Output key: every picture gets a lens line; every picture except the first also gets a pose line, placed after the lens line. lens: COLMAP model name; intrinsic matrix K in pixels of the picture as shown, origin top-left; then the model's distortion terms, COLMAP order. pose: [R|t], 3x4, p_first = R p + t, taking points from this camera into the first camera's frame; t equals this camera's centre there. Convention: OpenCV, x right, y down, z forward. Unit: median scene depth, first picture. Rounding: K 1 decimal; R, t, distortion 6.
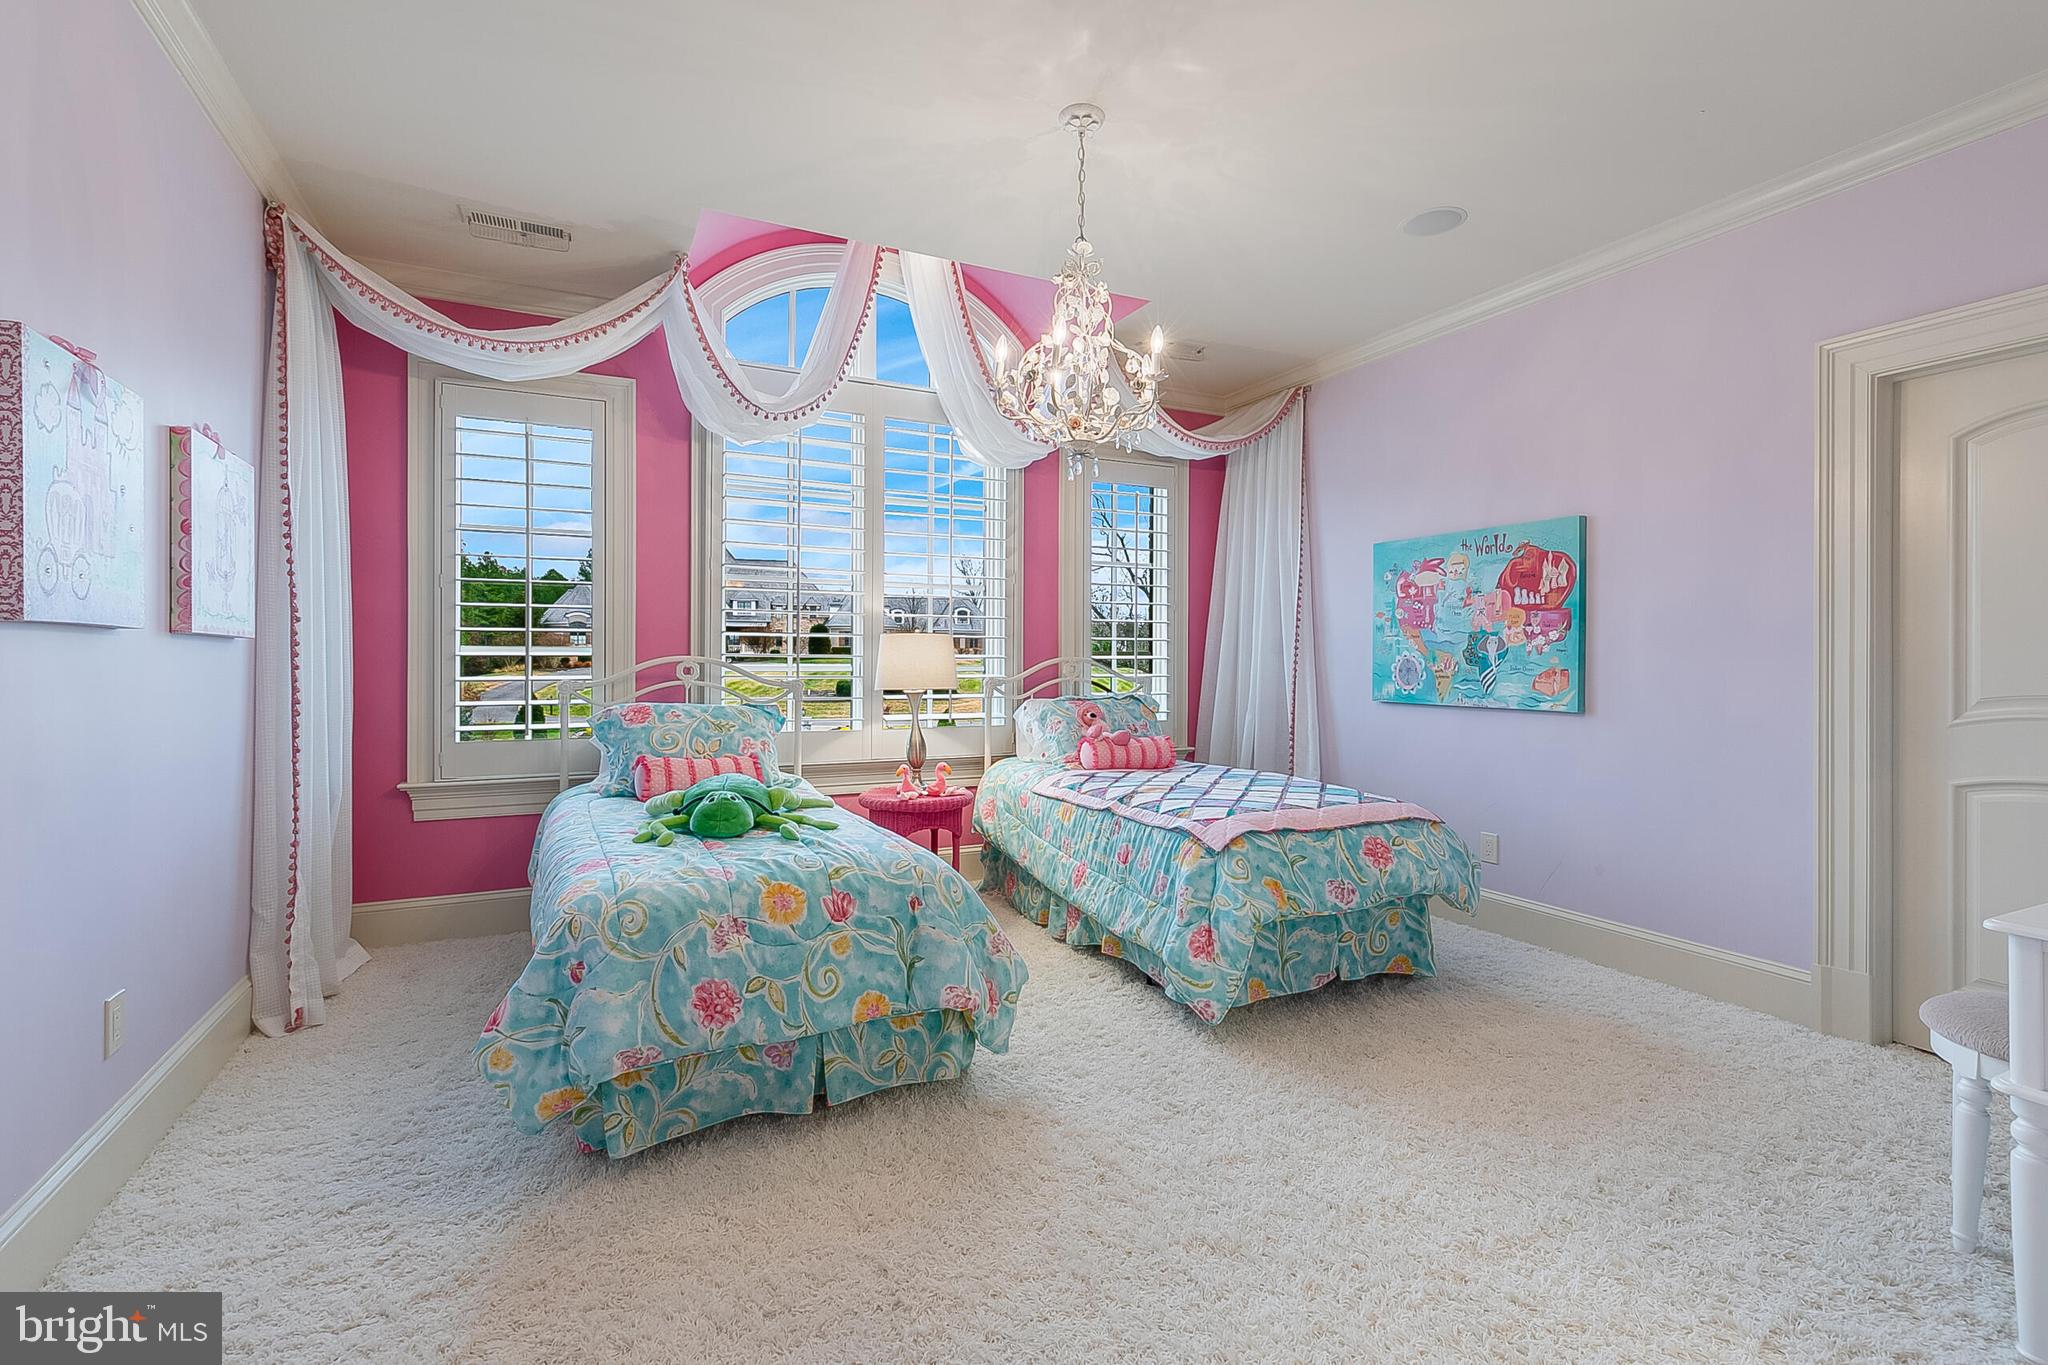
lens RADIAL K [[930.9, 0, 1022.8], [0, 930.9, 661.3], [0, 0, 1]] dist [0.001156, 0.000000]
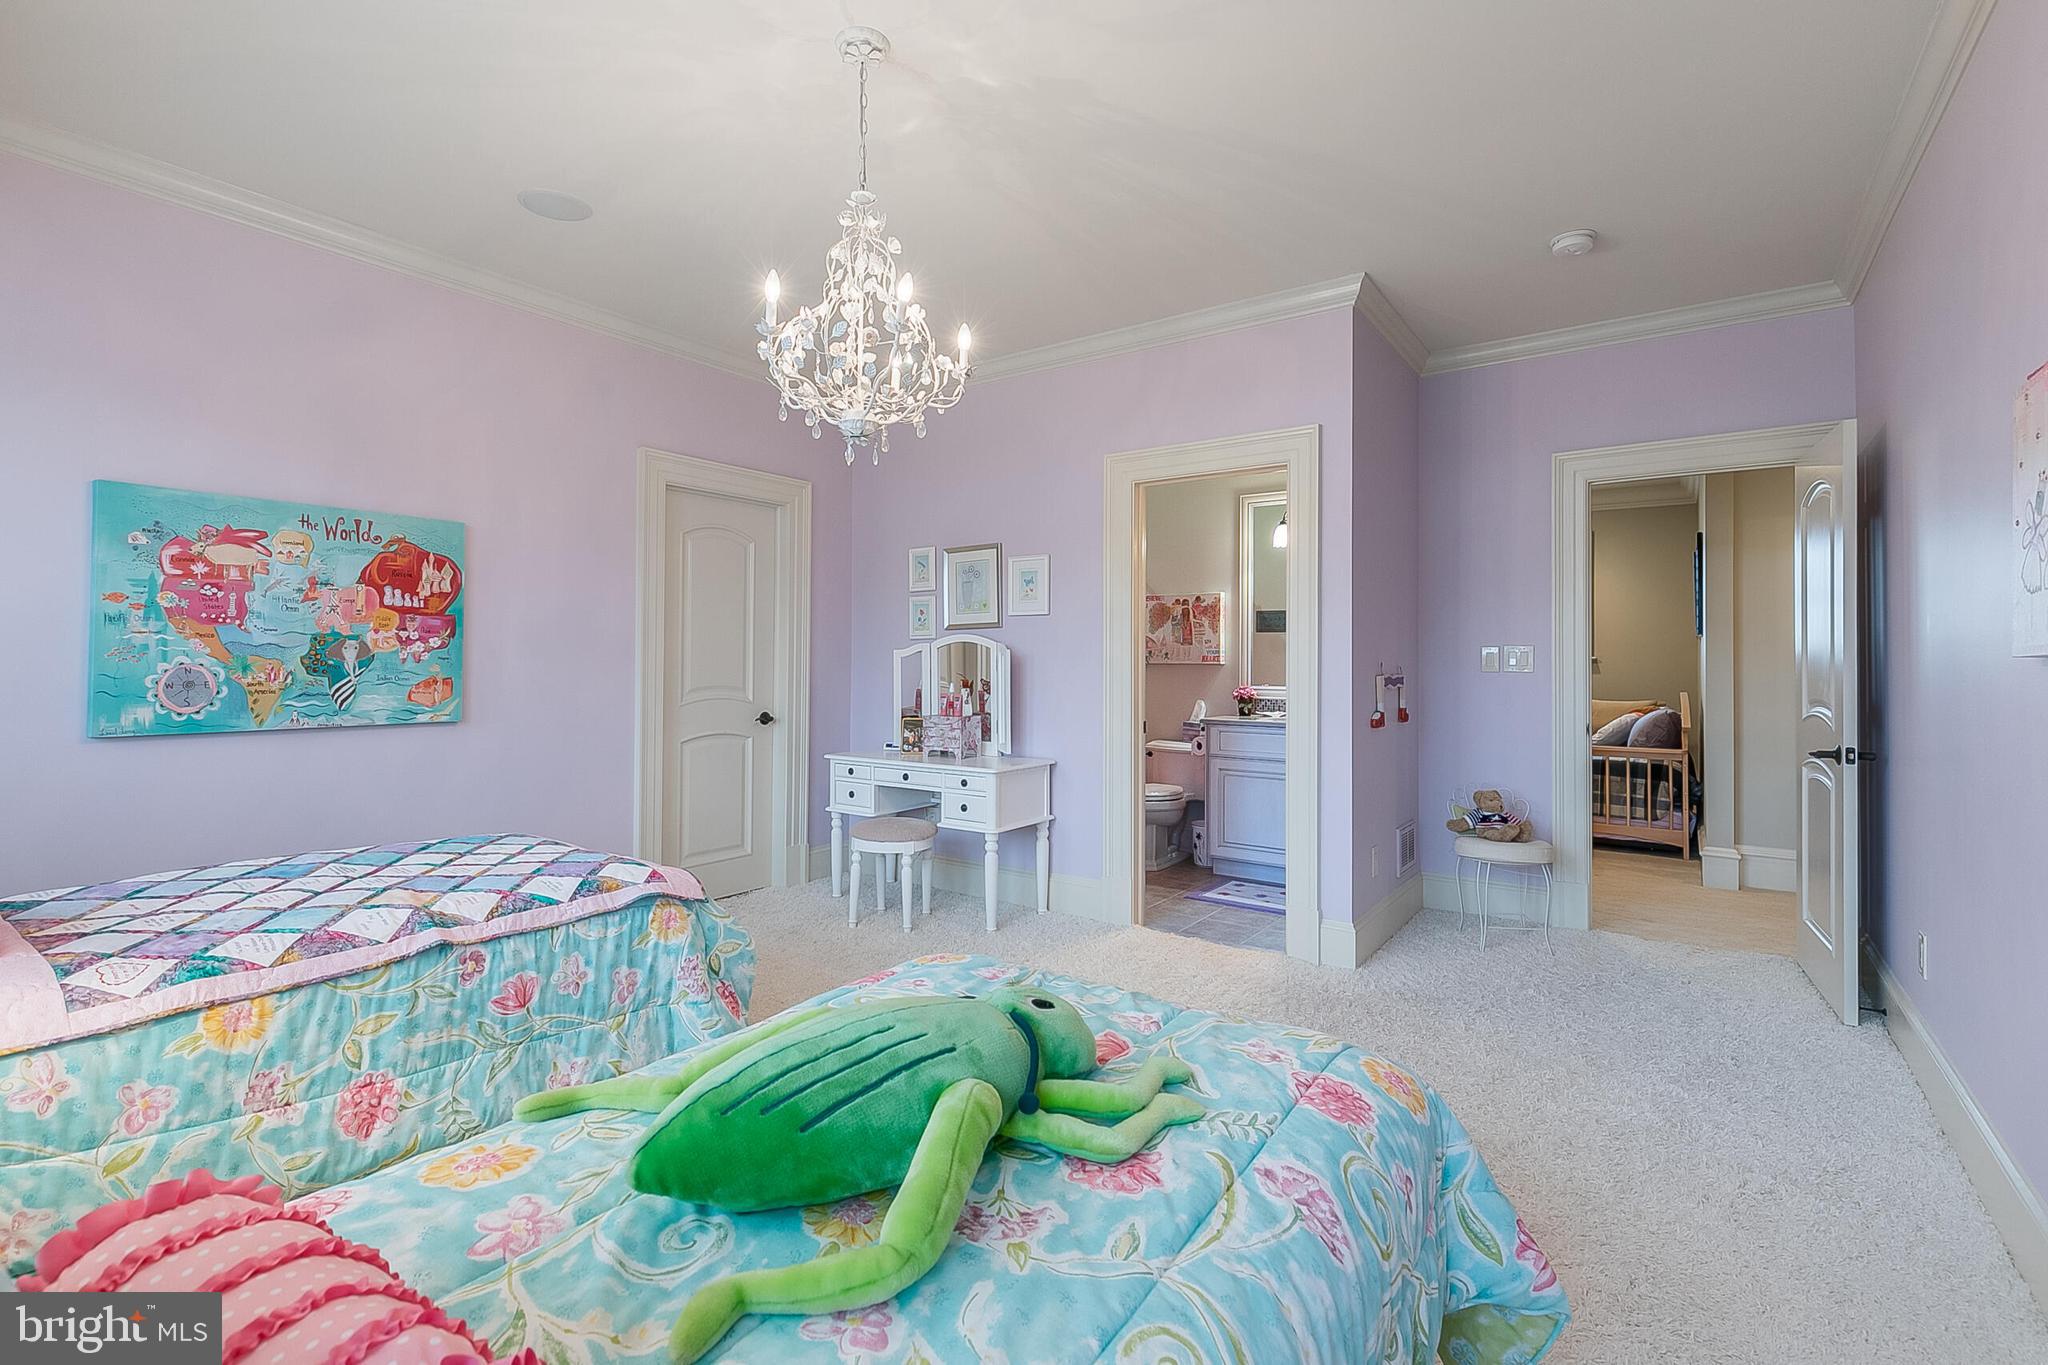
lens RADIAL K [[930.8, 0, 1026.4], [0, 930.8, 657.8], [0, 0, 1]] dist [0.002180, -0.000097]
pose [[-0.476283, 0.001260, 0.879291, -0.634709], [-0.001878, 0.999995, -0.002451, -0.012548], [-0.879290, -0.002818, -0.476279, 1.064681]]
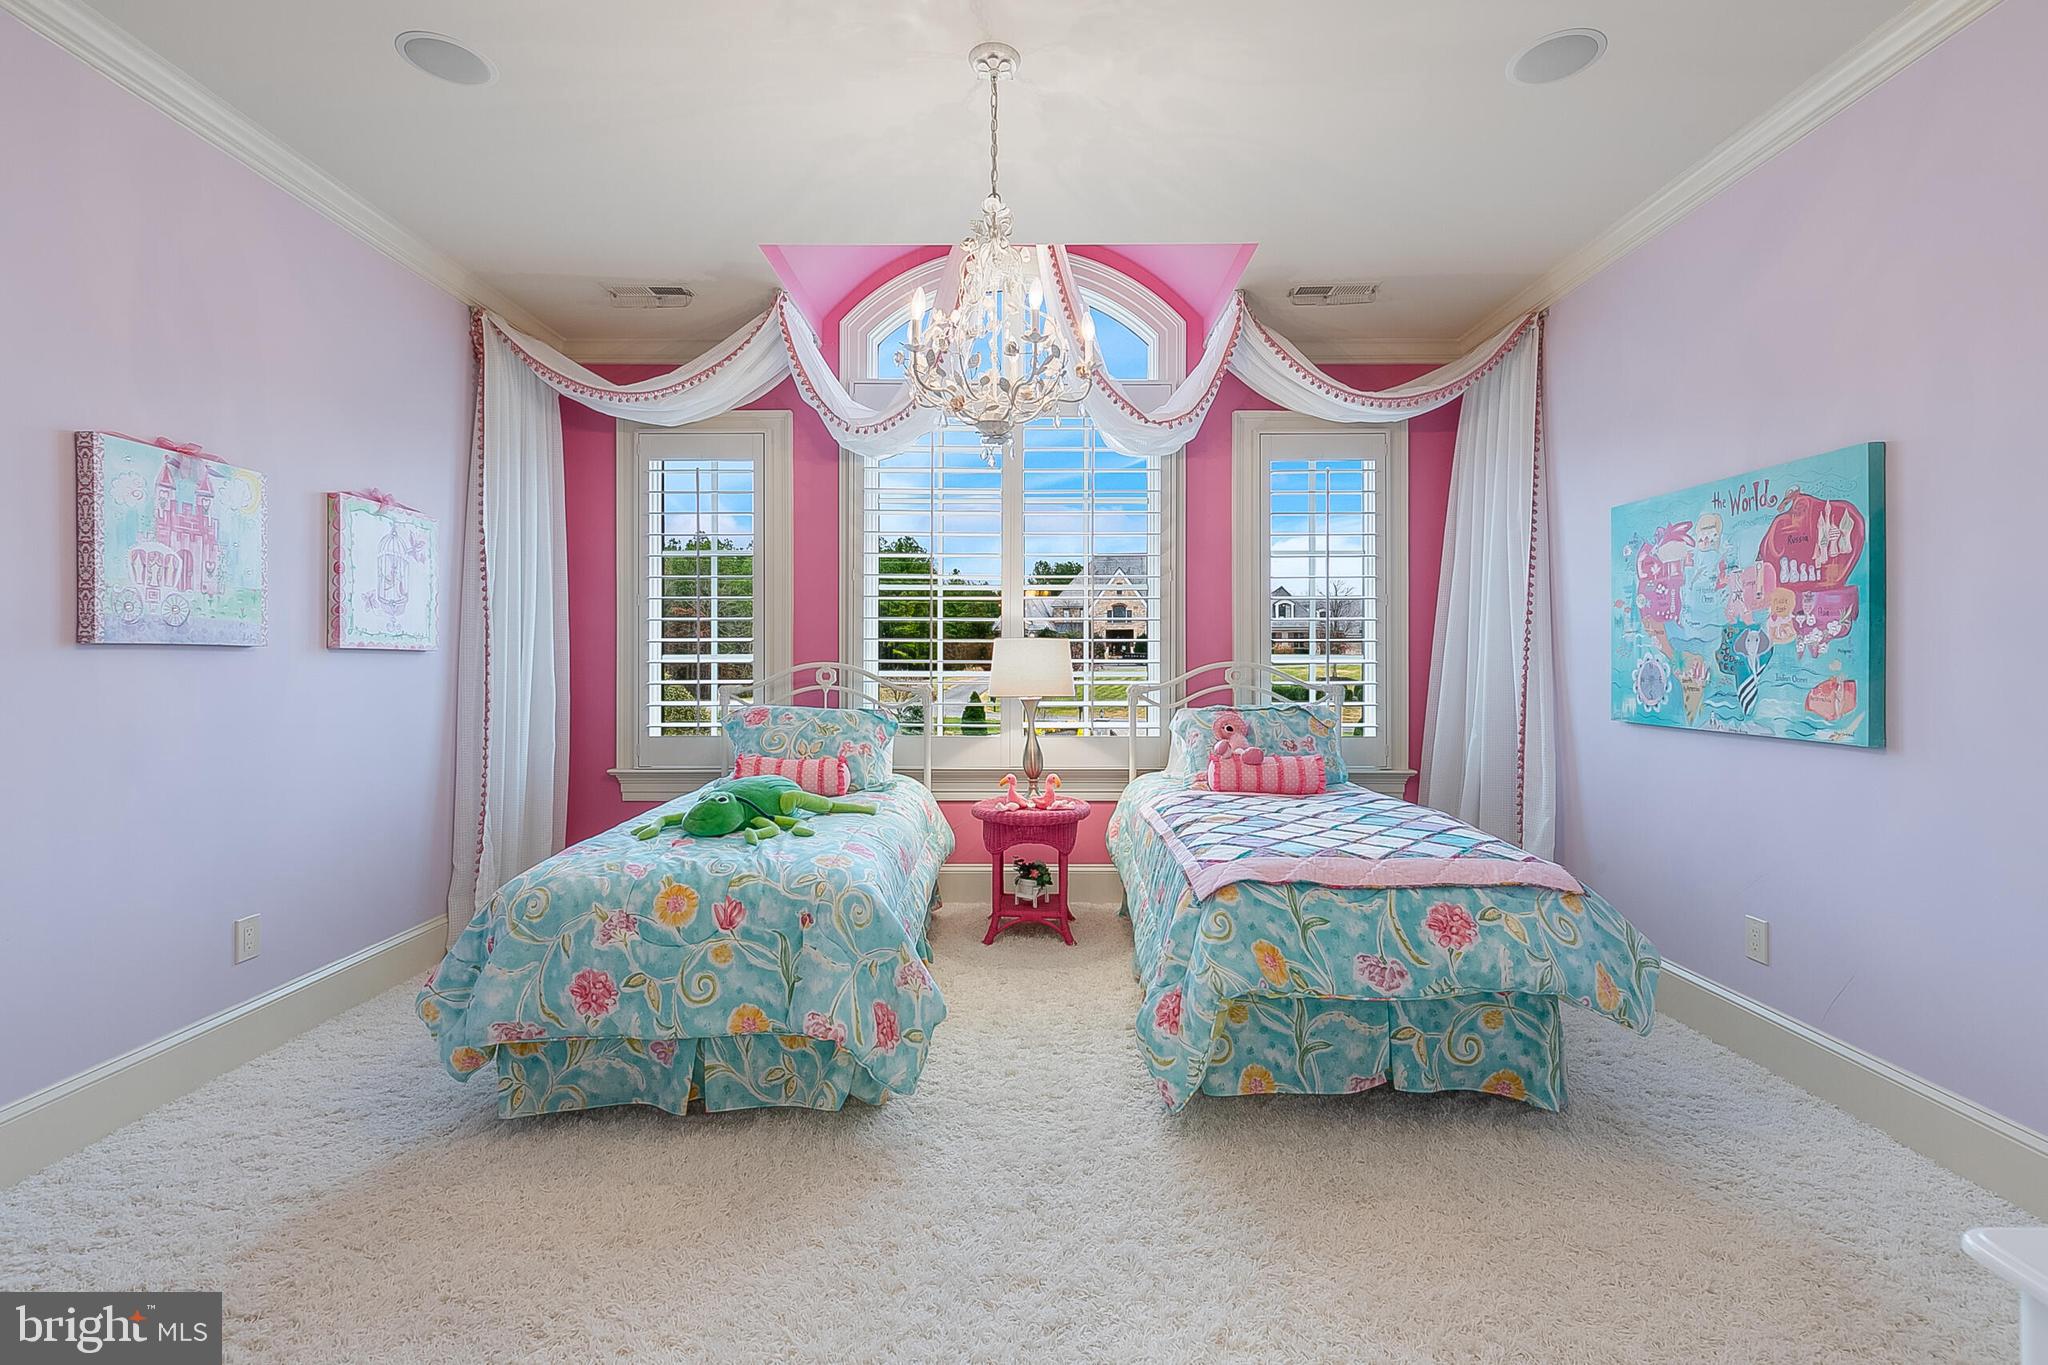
lens RADIAL K [[930.8, 0, 1026.4], [0, 930.8, 657.8], [0, 0, 1]] dist [0.002180, -0.000097]
pose [[0.896153, -0.004878, -0.443719, 0.405465], [0.002525, 0.999979, -0.005893, -0.005157], [0.443739, 0.004160, 0.896146, 0.182400]]
